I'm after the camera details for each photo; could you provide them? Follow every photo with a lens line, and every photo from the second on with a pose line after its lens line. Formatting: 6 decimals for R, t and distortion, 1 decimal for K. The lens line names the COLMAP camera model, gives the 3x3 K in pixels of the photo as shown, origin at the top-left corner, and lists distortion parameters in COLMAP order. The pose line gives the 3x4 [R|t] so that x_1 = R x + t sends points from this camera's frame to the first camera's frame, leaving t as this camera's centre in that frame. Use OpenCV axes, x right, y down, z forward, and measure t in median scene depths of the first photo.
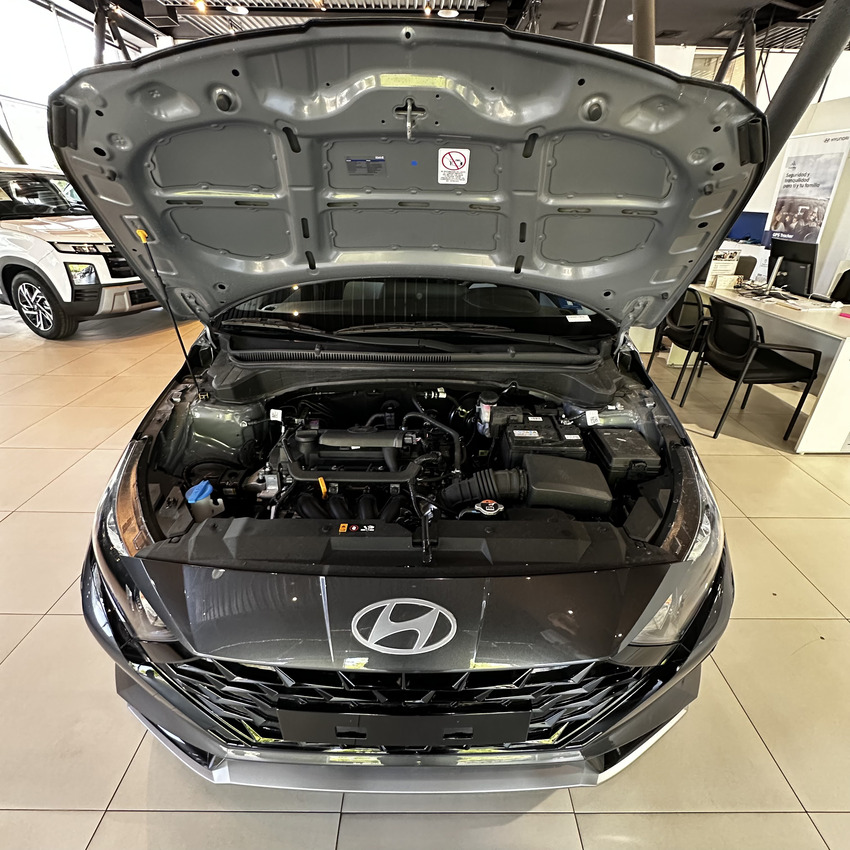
lens RADIAL K [[450.5, 0, 424.7], [0, 450.5, 423.0], [0, 0, 1]] dist [-0.004637, 0.001160]
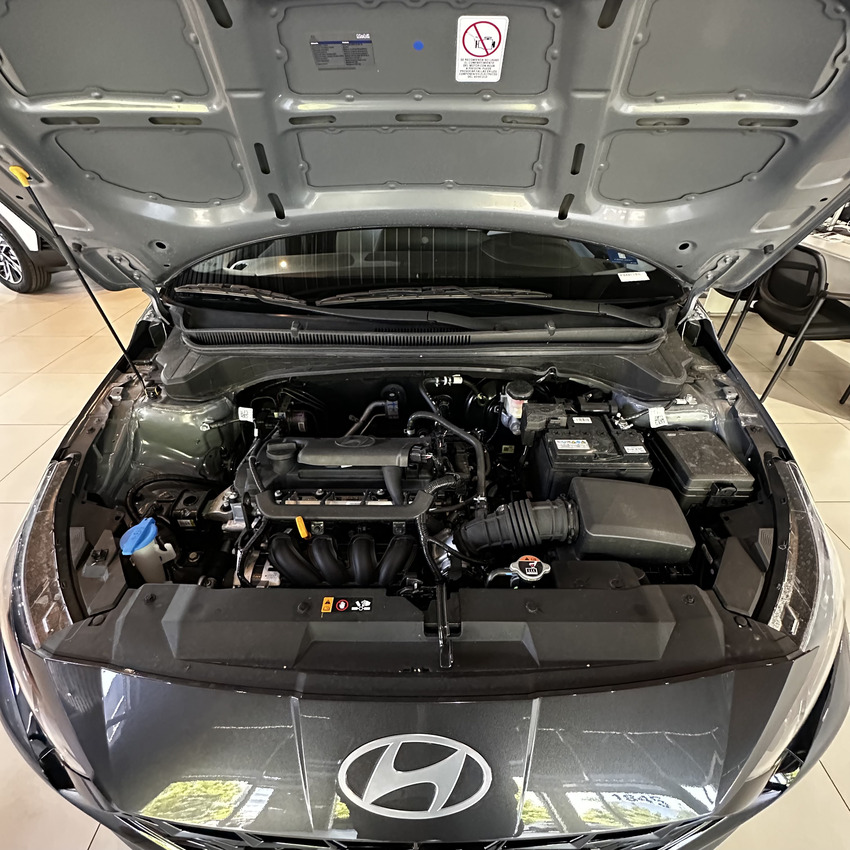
lens RADIAL K [[450.5, 0, 425.0], [0, 450.5, 424.0], [0, 0, 1]] dist [-0.004637, 0.001160]
pose [[0.999838, -0.011458, -0.013907, -0.009764], [0.013159, 0.991539, 0.129140, -0.113916], [0.012310, -0.129302, 0.991529, 0.263368]]
